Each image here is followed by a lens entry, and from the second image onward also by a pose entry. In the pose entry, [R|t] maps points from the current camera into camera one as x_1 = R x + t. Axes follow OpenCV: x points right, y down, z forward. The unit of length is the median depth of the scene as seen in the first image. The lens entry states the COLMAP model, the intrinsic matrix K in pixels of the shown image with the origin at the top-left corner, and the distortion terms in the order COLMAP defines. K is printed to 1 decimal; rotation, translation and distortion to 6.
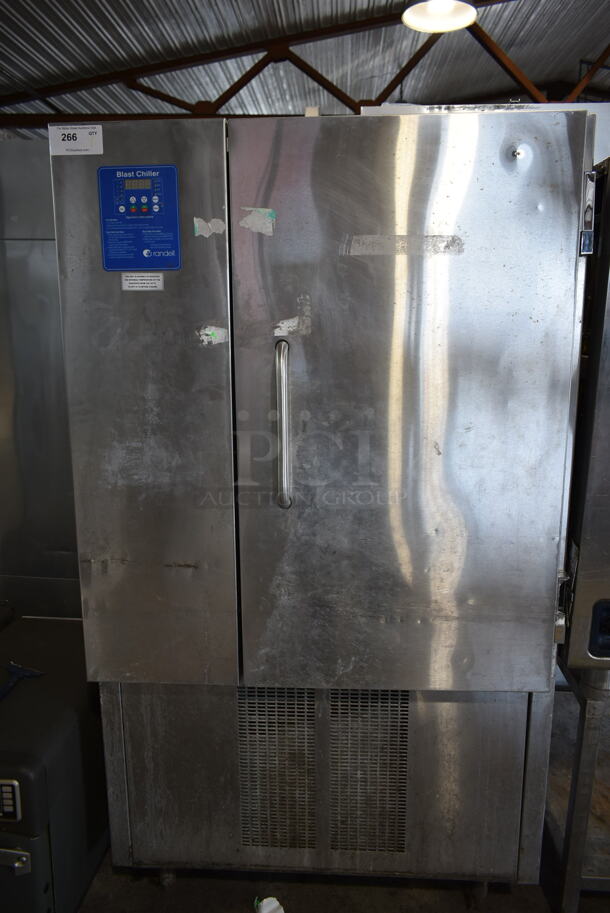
lens RADIAL K [[709.2, 0, 300.6], [0, 709.2, 454.5], [0, 0, 1]] dist [-0.012525, -0.003633]
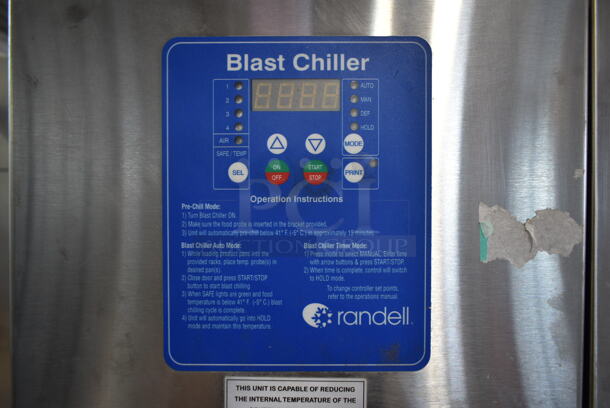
lens RADIAL K [[473.8, 0, 305.1], [0, 473.8, 204.6], [0, 0, 1]] dist [-0.012525, -0.003633]
pose [[0.998140, 0.007820, 0.060461, -0.233171], [0.003193, 0.983672, -0.179944, -0.293349], [-0.060881, 0.179802, 0.981817, 0.792727]]
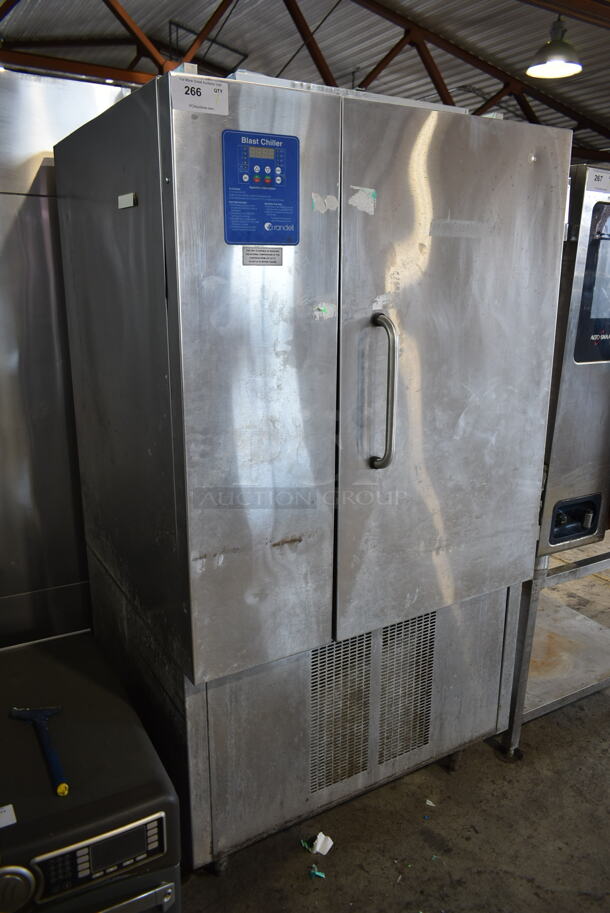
lens RADIAL K [[709.2, 0, 304.5], [0, 709.2, 456.7], [0, 0, 1]] dist [-0.012525, -0.003633]
pose [[0.823716, -0.140192, 0.549399, -0.746386], [0.104476, 0.989888, 0.095953, -0.062150], [-0.557295, -0.021639, 0.830033, 0.167362]]
